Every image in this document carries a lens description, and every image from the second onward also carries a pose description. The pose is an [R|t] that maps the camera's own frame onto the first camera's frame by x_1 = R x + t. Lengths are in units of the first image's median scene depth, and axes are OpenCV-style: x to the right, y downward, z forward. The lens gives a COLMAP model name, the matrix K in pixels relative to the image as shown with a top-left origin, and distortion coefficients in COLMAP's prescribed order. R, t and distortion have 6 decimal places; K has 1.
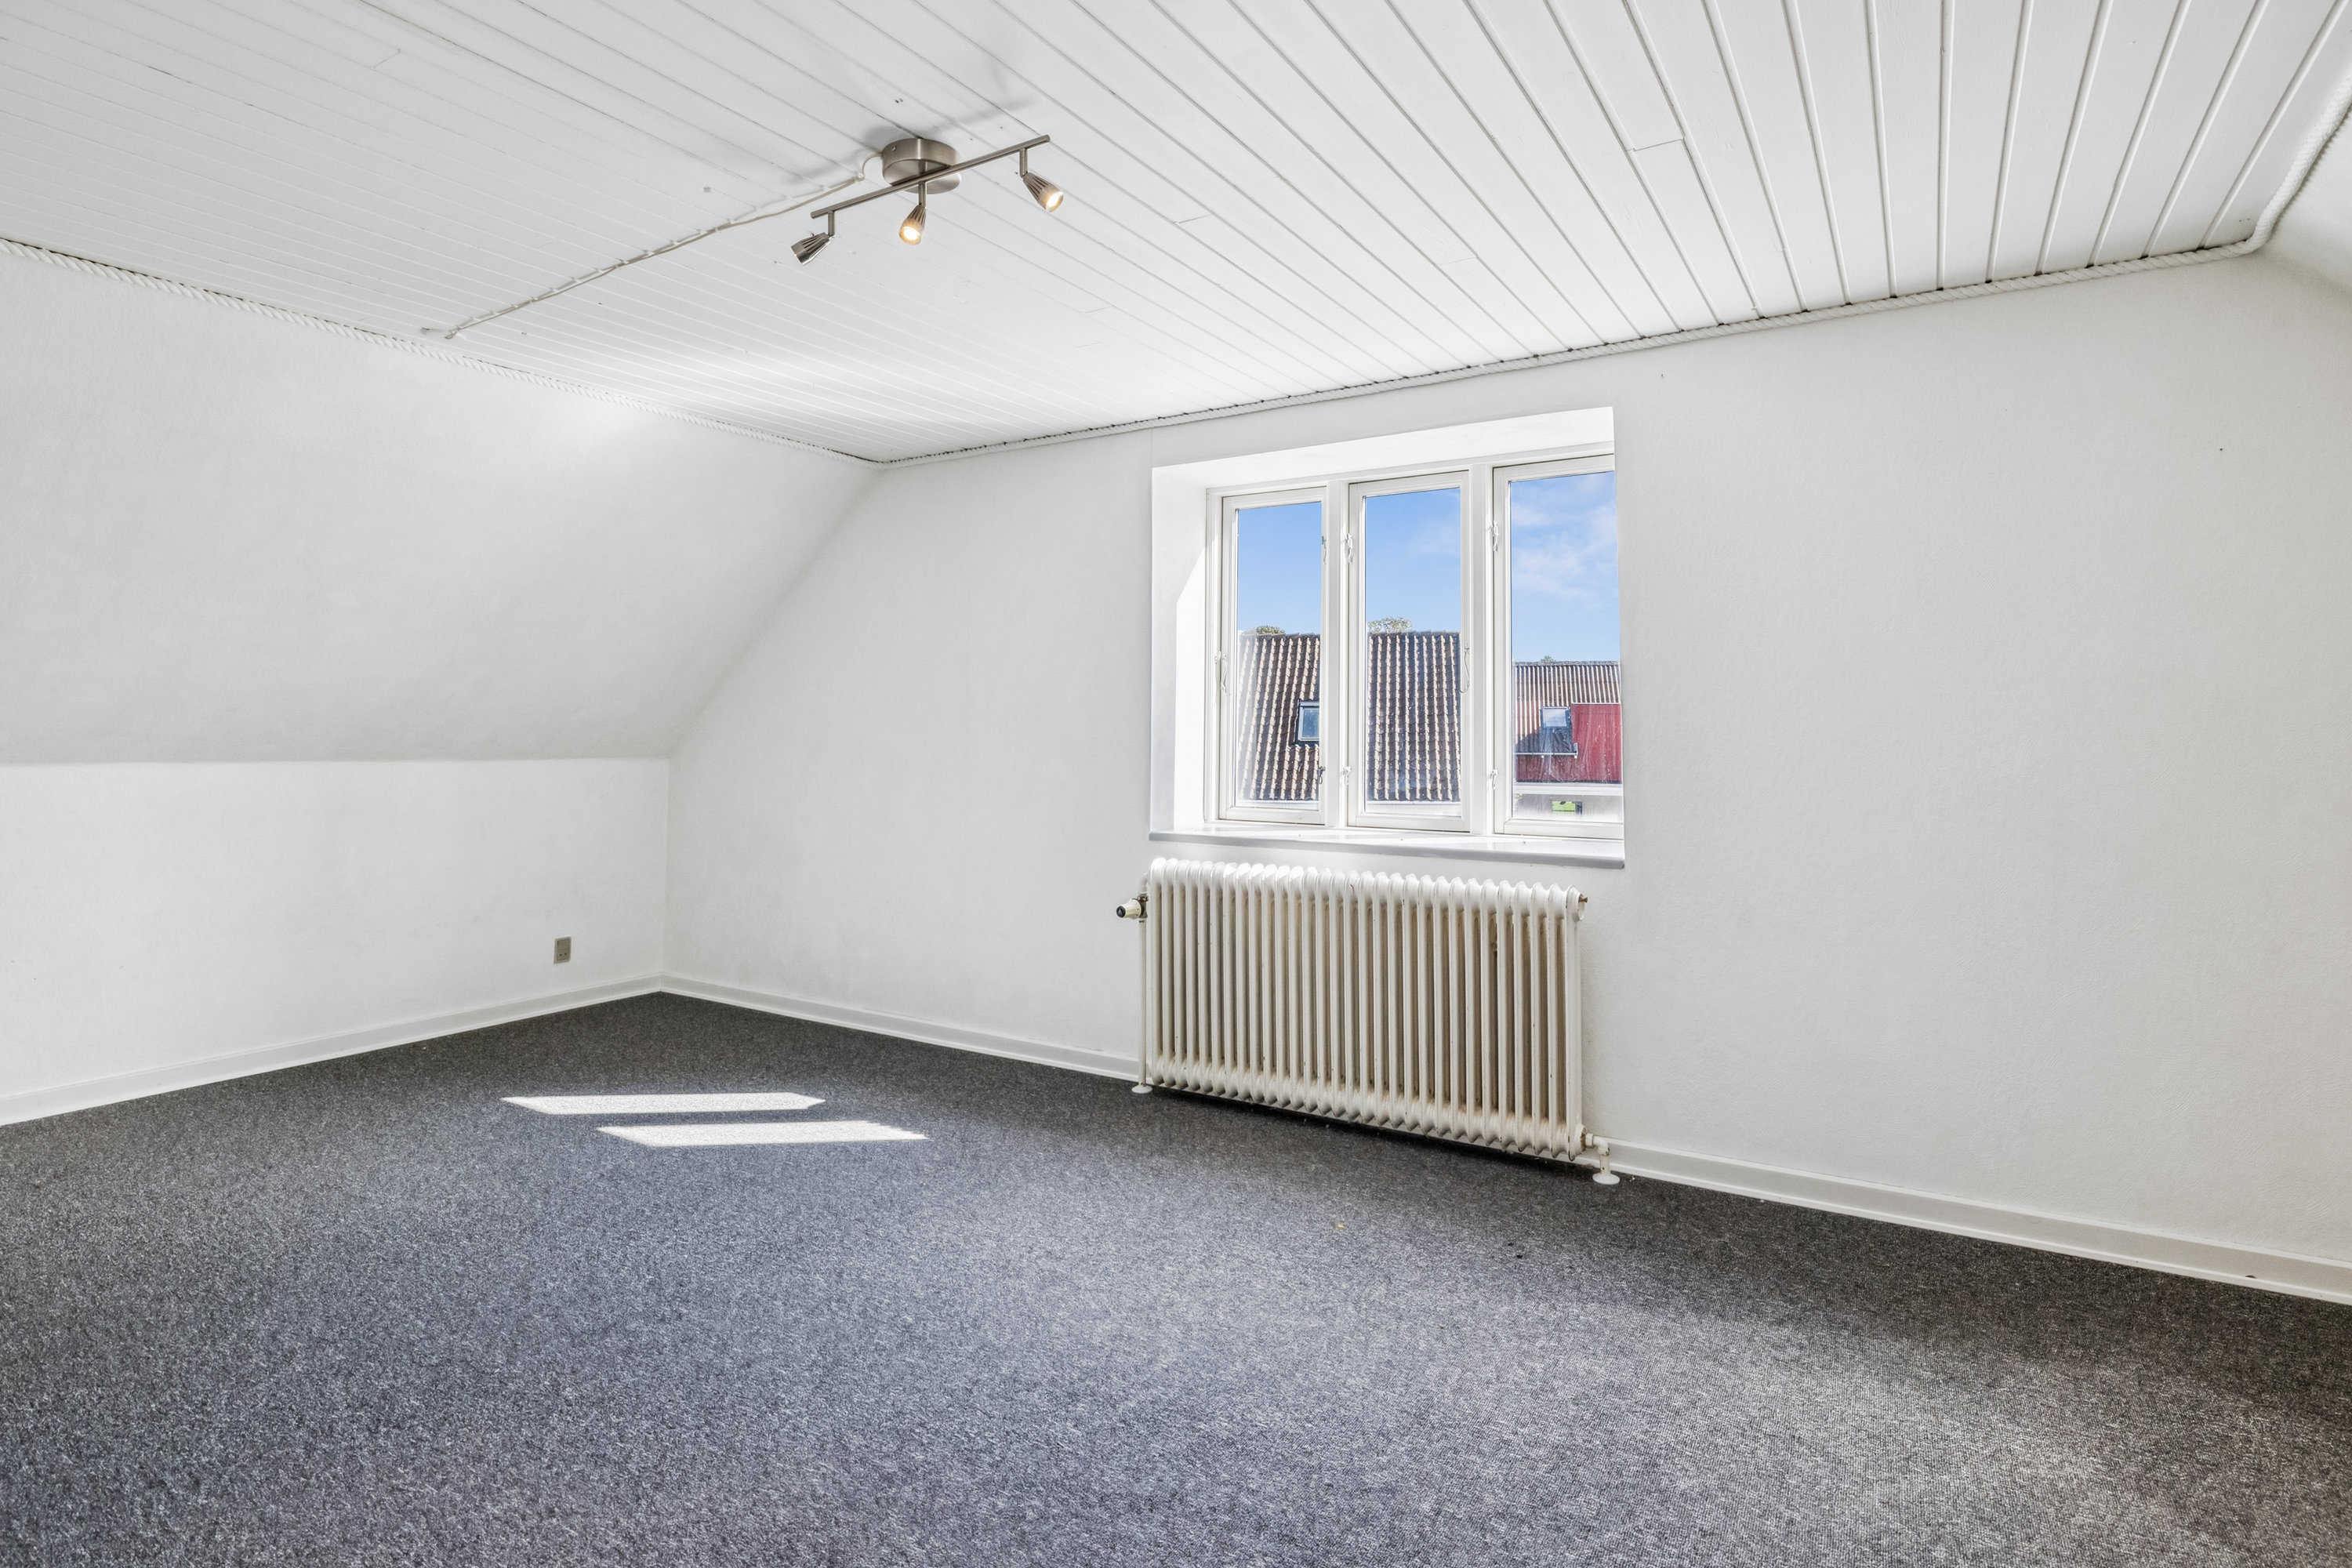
lens RADIAL K [[1180.1, 0, 1204.8], [0, 1180.1, 683.5], [0, 0, 1]] dist [-0.005710, 0.000680]
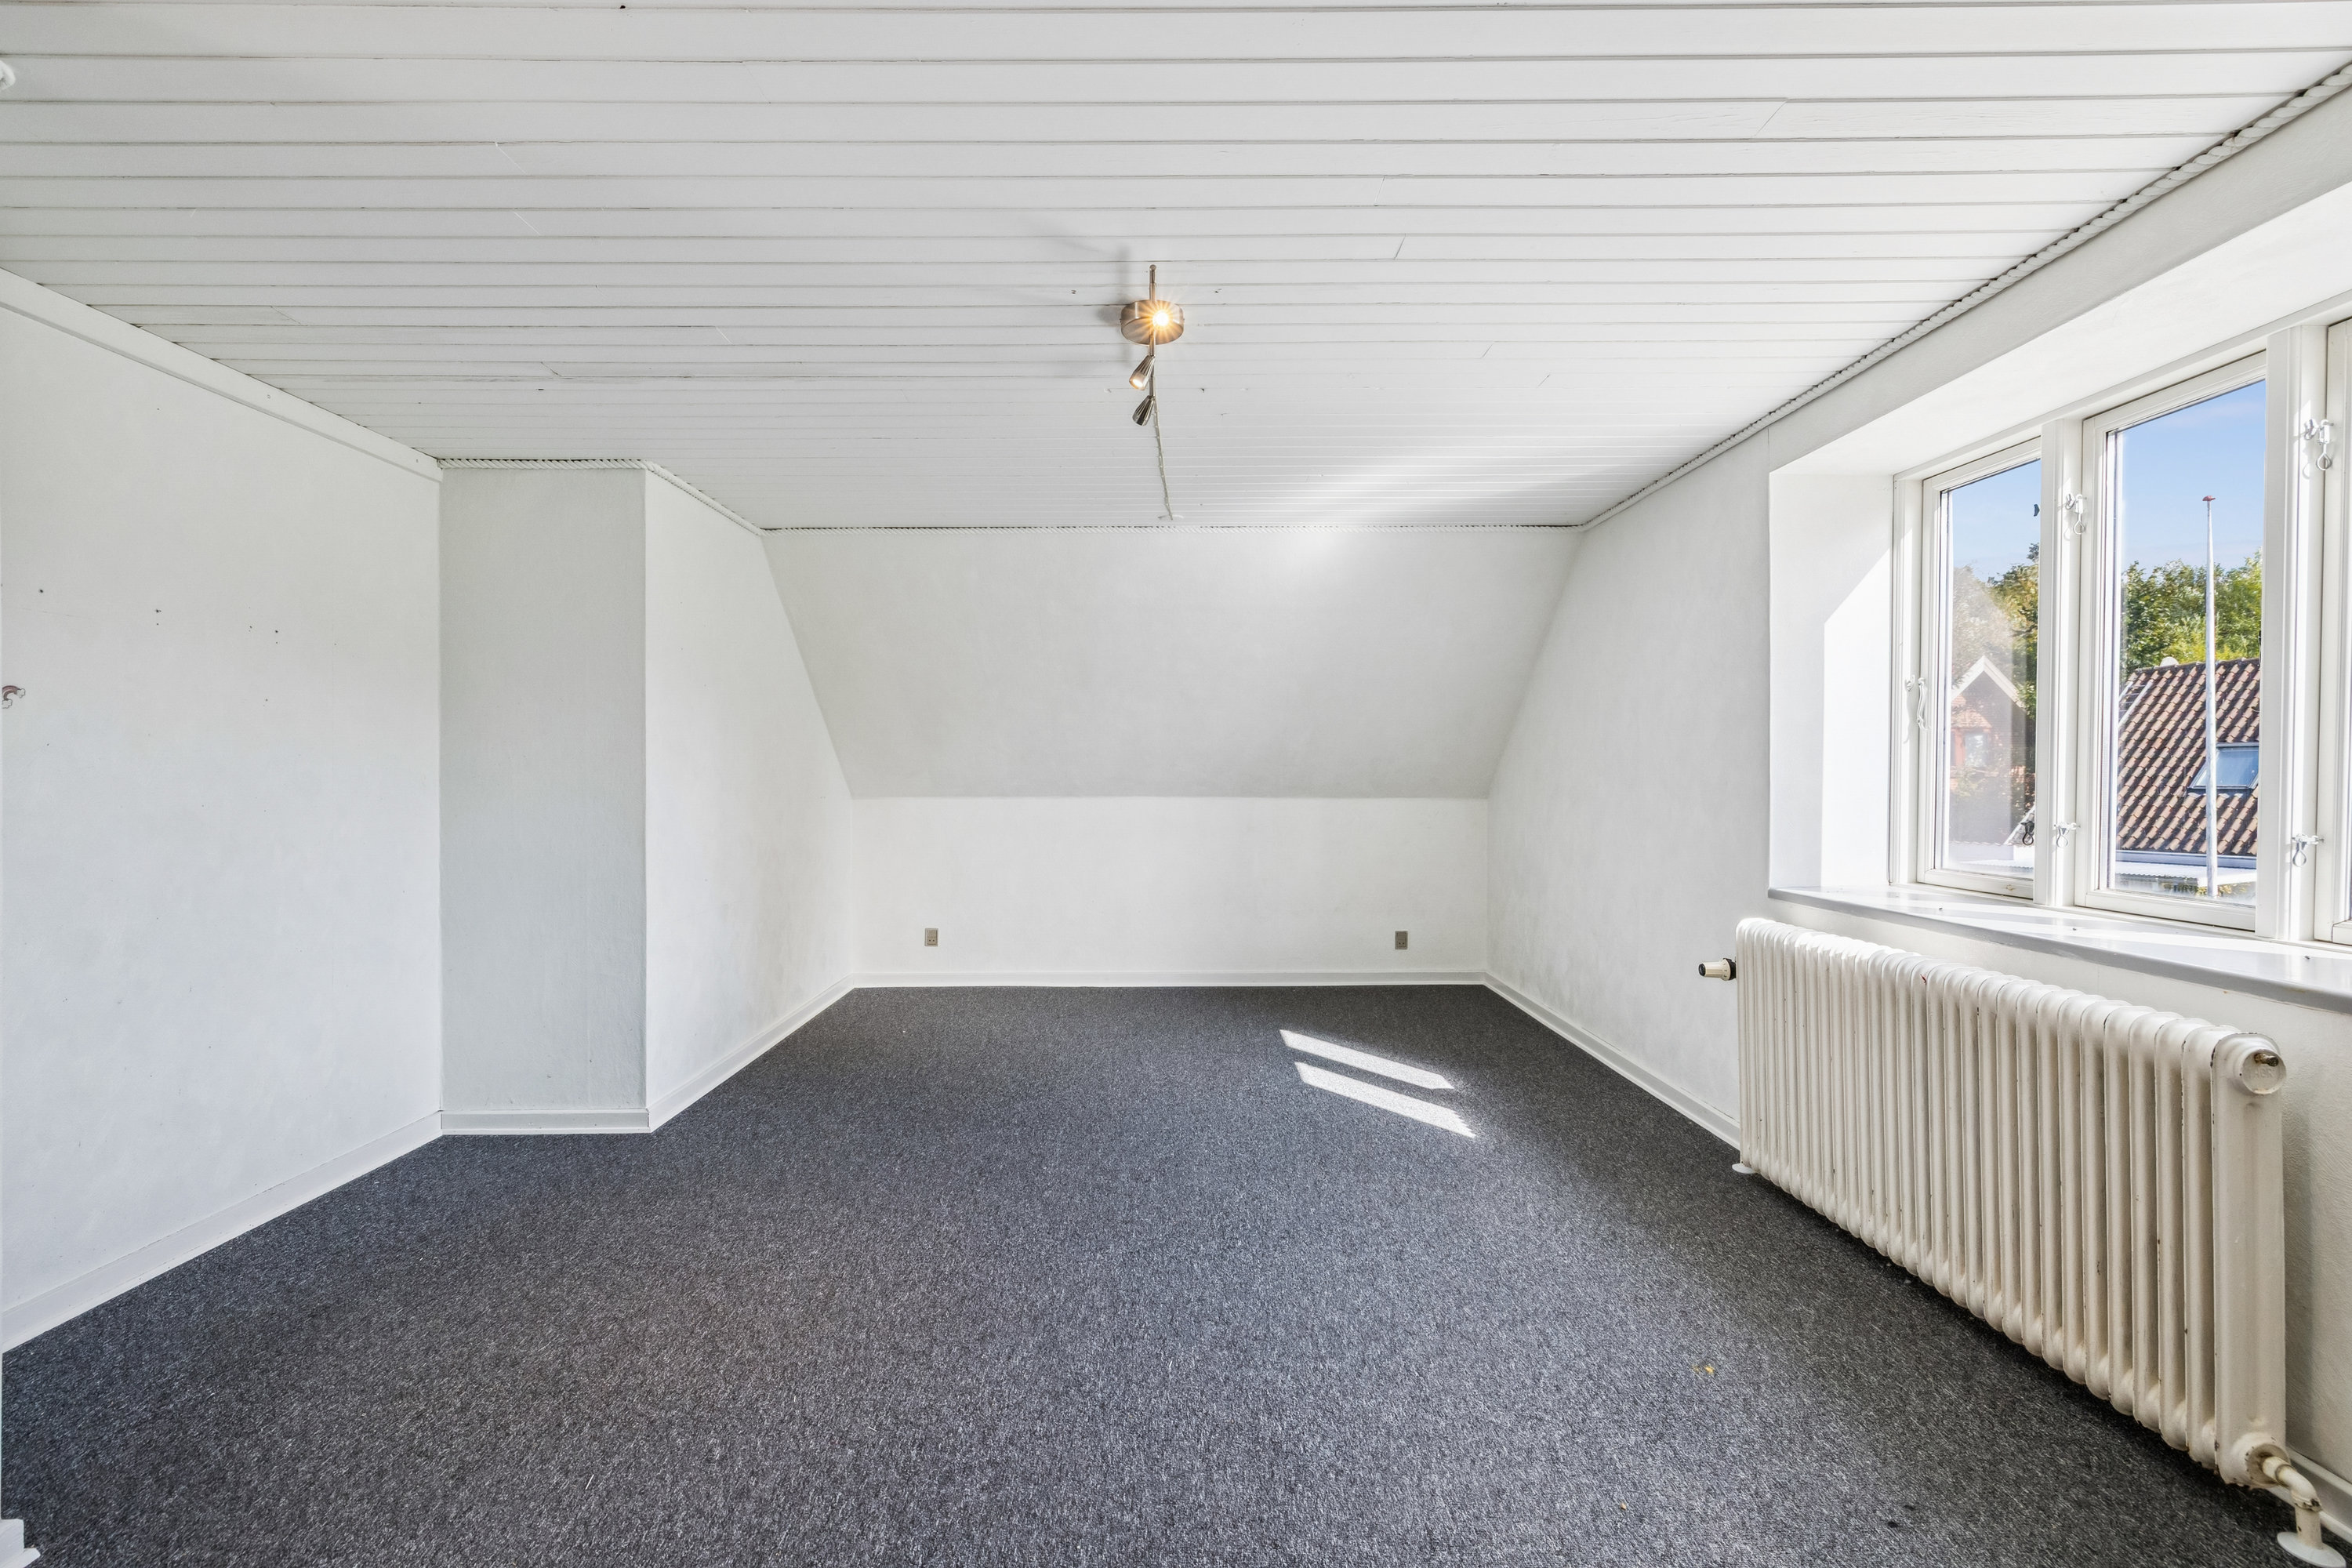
lens RADIAL K [[1004.9, 0, 1178.0], [0, 1004.9, 784.5], [0, 0, 1]] dist [0.003382, -0.000621]
pose [[0.539452, 0.002176, -0.842013, 0.417290], [0.038337, 0.998896, 0.027143, 0.012986], [0.841143, -0.046923, 0.538773, 0.265358]]
